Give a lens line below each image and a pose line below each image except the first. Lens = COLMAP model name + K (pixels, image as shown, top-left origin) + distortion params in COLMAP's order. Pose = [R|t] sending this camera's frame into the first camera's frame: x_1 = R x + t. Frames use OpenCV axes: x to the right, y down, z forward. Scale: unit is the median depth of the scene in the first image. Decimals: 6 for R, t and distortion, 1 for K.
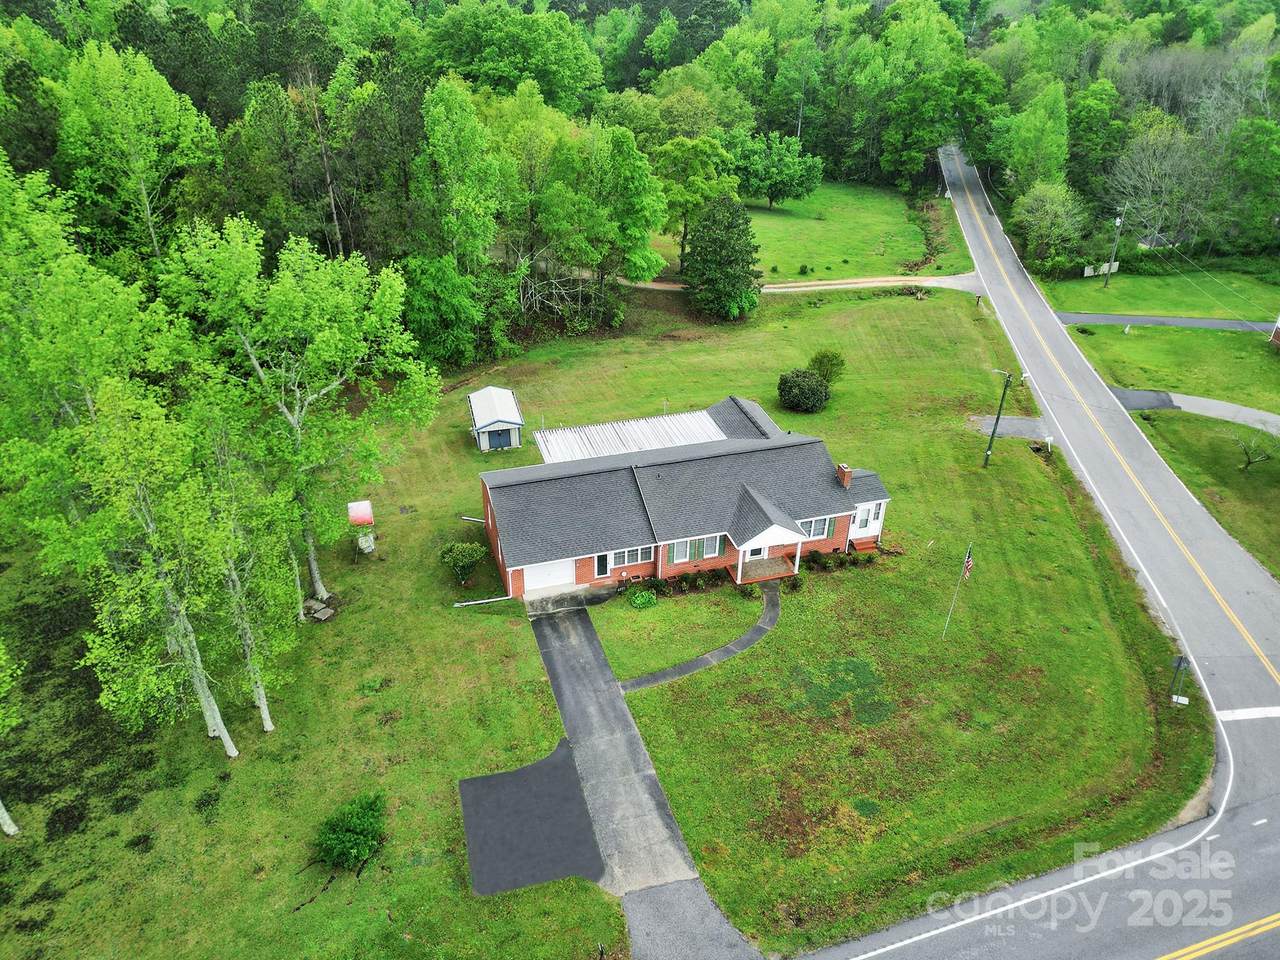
lens RADIAL K [[908.3, 0, 640.0], [0, 908.3, 480.0], [0, 0, 1]] dist [0.111690, -0.164944]
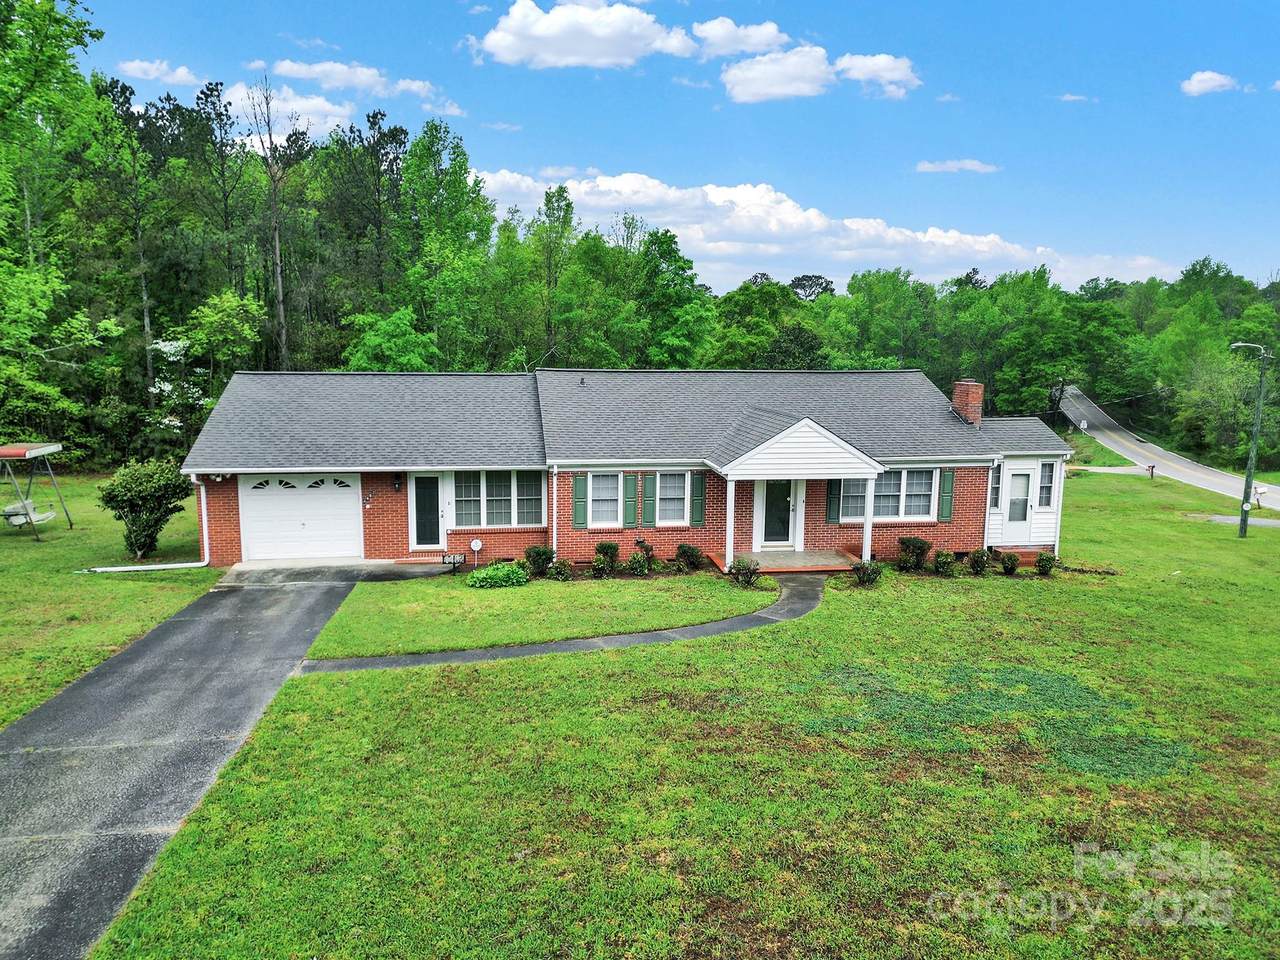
lens RADIAL K [[908.3, 0, 640.0], [0, 908.3, 480.0], [0, 0, 1]] dist [0.111690, -0.164944]
pose [[0.991465, 0.022329, -0.128449, 0.121235], [-0.070127, 0.921897, -0.381036, 0.240987], [0.109908, 0.386791, 0.915594, 0.579823]]
